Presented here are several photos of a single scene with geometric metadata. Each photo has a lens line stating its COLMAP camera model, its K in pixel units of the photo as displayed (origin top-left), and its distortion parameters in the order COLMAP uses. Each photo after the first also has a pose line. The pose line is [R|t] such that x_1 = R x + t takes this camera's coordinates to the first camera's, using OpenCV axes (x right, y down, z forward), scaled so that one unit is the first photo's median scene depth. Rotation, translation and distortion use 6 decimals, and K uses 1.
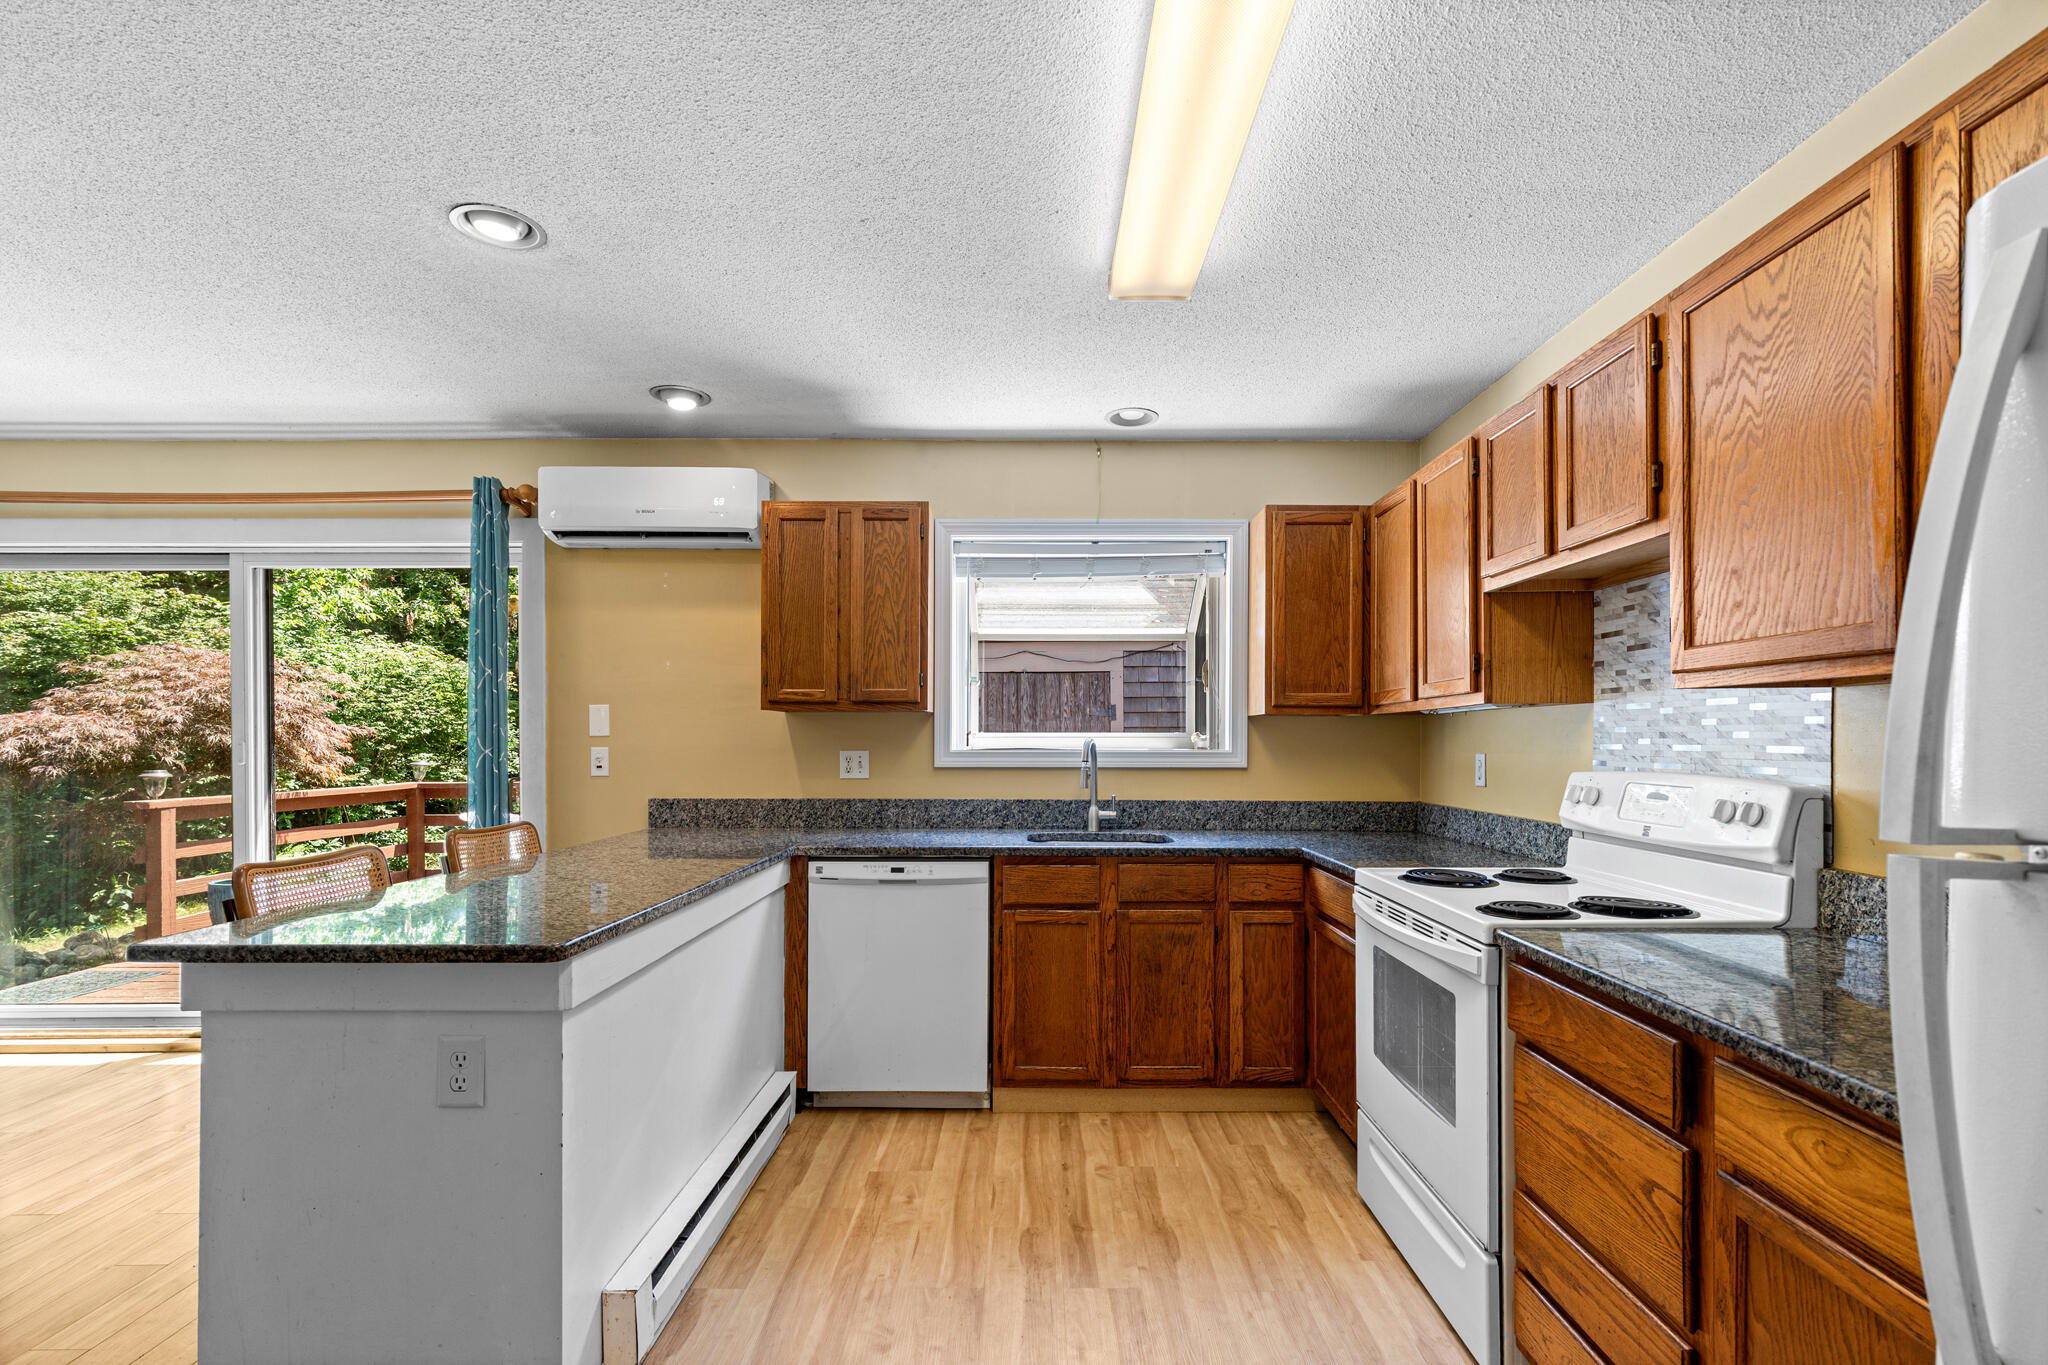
lens RADIAL K [[939.9, 0, 1040.8], [0, 939.9, 740.3], [0, 0, 1]] dist [-0.001198, -0.000062]
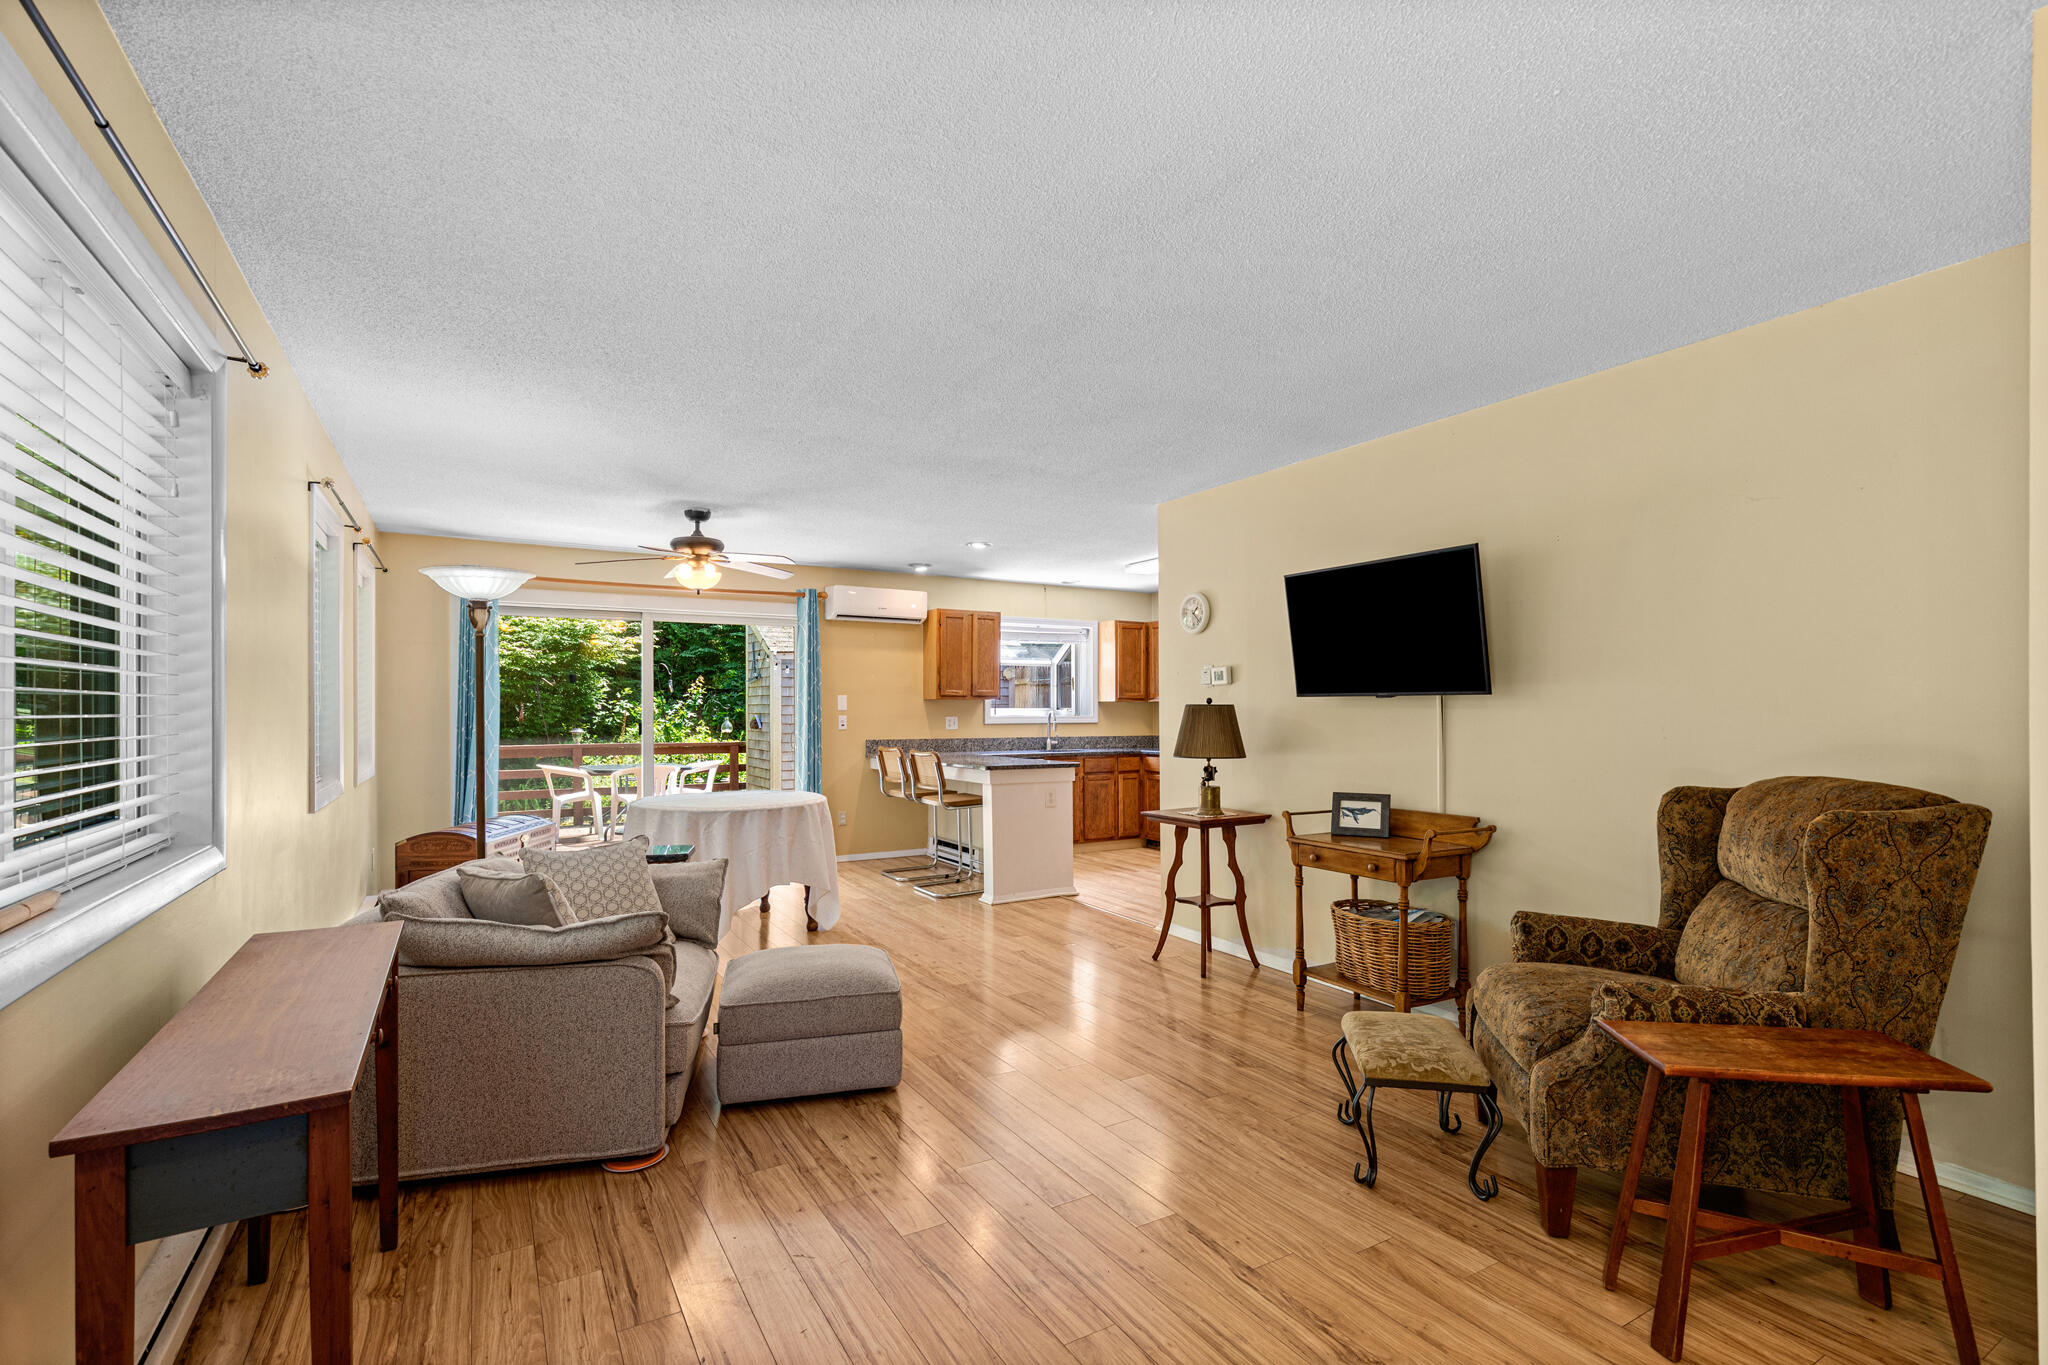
lens RADIAL K [[939.9, 0, 1021.2], [0, 939.9, 694.0], [0, 0, 1]] dist [-0.001198, -0.000062]
pose [[0.866278, 0.006304, 0.499522, -1.229926], [0.002498, 0.999853, -0.016950, -0.005131], [-0.499556, 0.015931, 0.866135, -1.067530]]
